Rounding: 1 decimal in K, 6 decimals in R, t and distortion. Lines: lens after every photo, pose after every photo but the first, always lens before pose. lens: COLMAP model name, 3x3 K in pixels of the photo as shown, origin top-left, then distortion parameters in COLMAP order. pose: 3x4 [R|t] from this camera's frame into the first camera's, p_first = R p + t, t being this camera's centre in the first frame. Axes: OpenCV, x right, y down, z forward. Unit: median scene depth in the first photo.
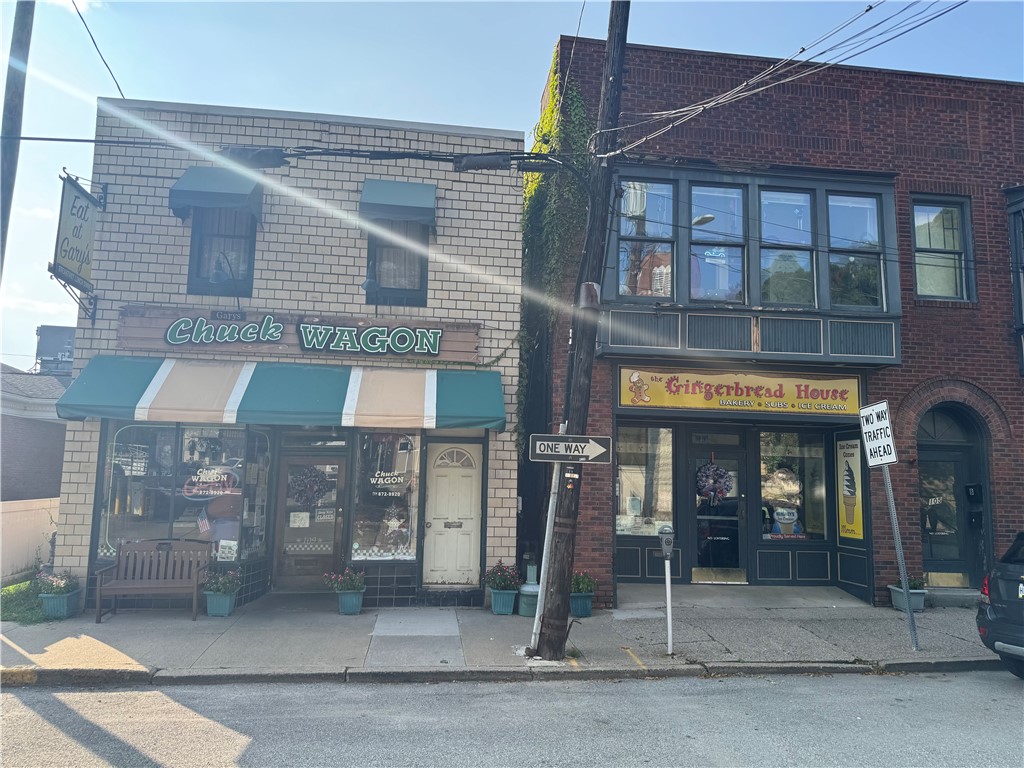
lens RADIAL K [[723.4, 0, 512.9], [0, 723.4, 389.9], [0, 0, 1]] dist [0.062352, -0.075069]
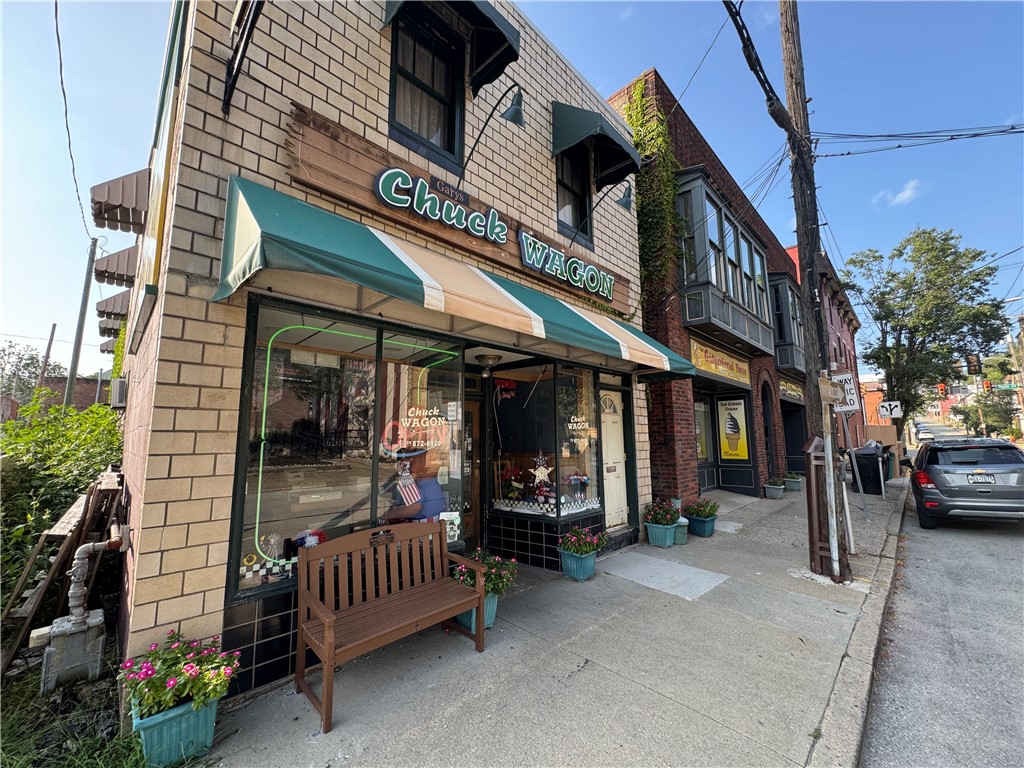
lens RADIAL K [[417.4, 0, 511.4], [0, 417.4, 380.7], [0, 0, 1]] dist [-0.000748, 0.000604]
pose [[0.777505, 0.061326, 0.625879, -0.558629], [-0.060157, 0.997923, -0.023050, 0.082265], [-0.625993, -0.019729, 0.779579, 0.619023]]
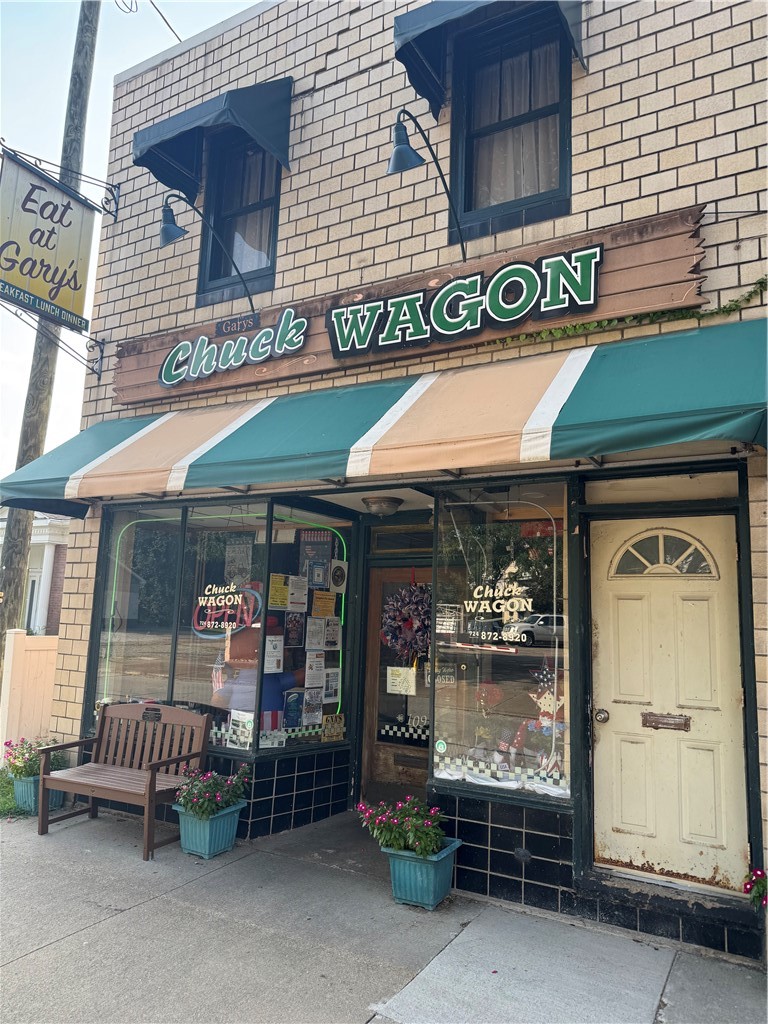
lens RADIAL K [[723.4, 0, 382.5], [0, 723.4, 516.8], [0, 0, 1]] dist [0.062352, -0.075069]
pose [[0.795272, -0.078262, -0.601180, 0.042715], [0.052189, 0.996789, -0.060724, 0.090254], [0.604002, 0.016917, 0.796804, 0.578970]]
